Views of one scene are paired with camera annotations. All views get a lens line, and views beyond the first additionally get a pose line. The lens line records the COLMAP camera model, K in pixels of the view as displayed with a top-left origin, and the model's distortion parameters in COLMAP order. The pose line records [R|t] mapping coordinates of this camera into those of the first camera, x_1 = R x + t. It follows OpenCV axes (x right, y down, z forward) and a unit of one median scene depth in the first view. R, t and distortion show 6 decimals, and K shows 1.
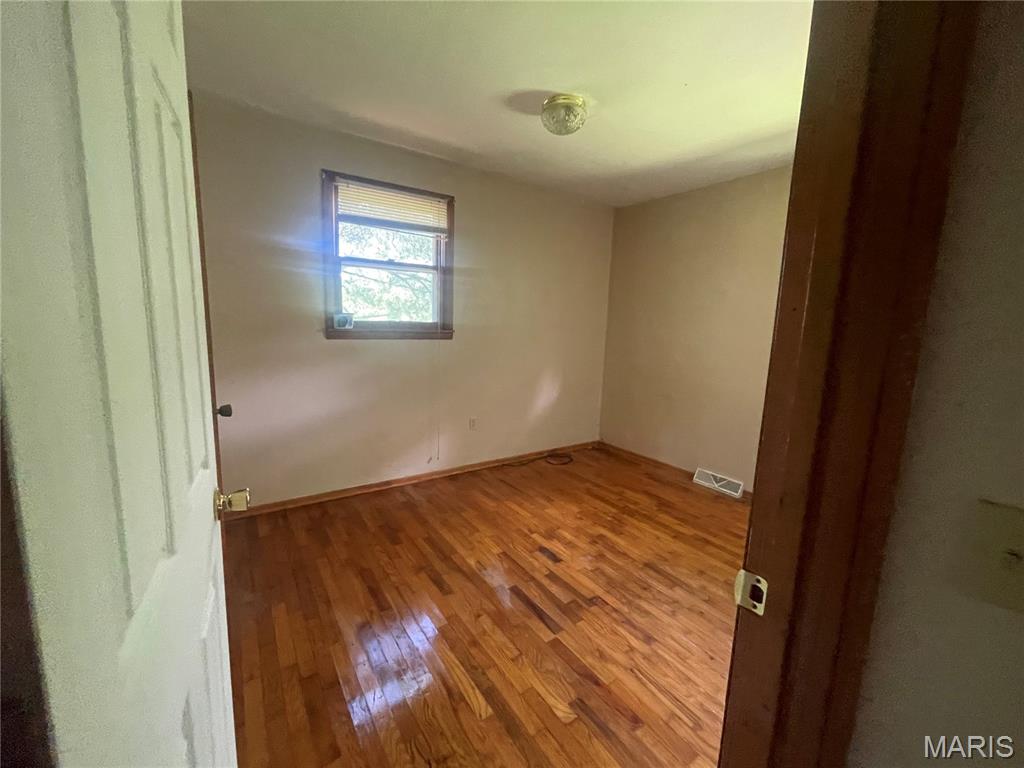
lens RADIAL K [[414.5, 0, 510.0], [0, 414.5, 380.9], [0, 0, 1]] dist [0.000619, 0.000326]
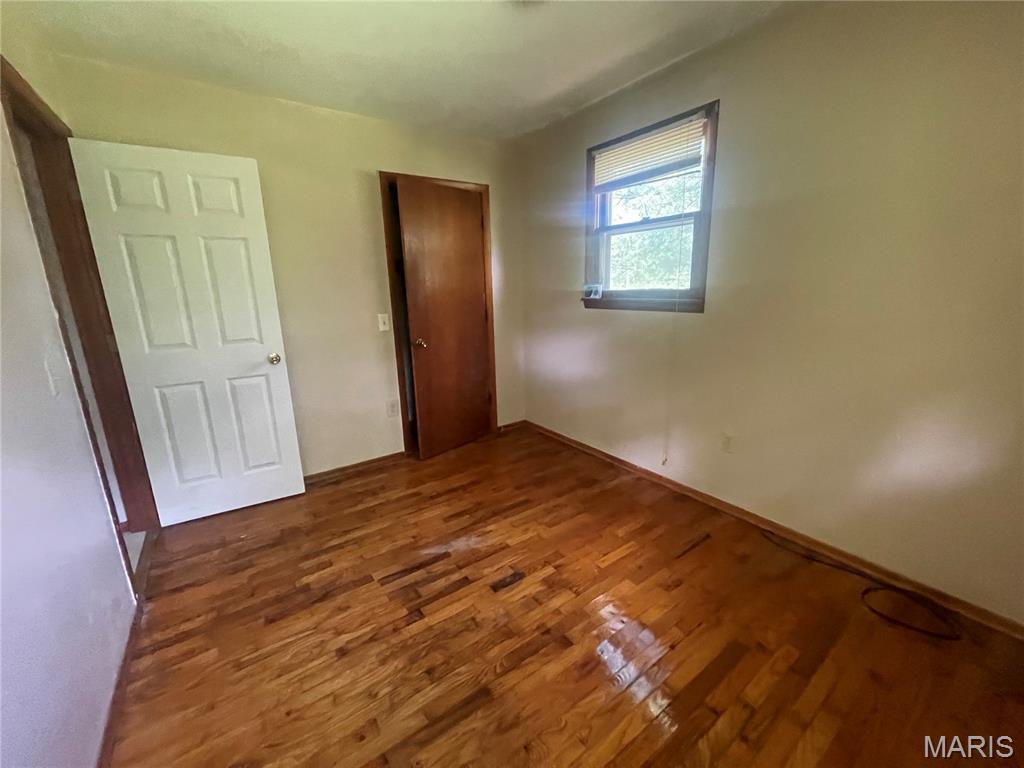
lens RADIAL K [[414.5, 0, 510.0], [0, 414.5, 380.9], [0, 0, 1]] dist [0.000619, 0.000326]
pose [[0.009622, 0.199177, -0.979916, 0.775357], [-0.120998, 0.972993, 0.196582, -0.118448], [0.992606, 0.116677, 0.033462, 0.887392]]
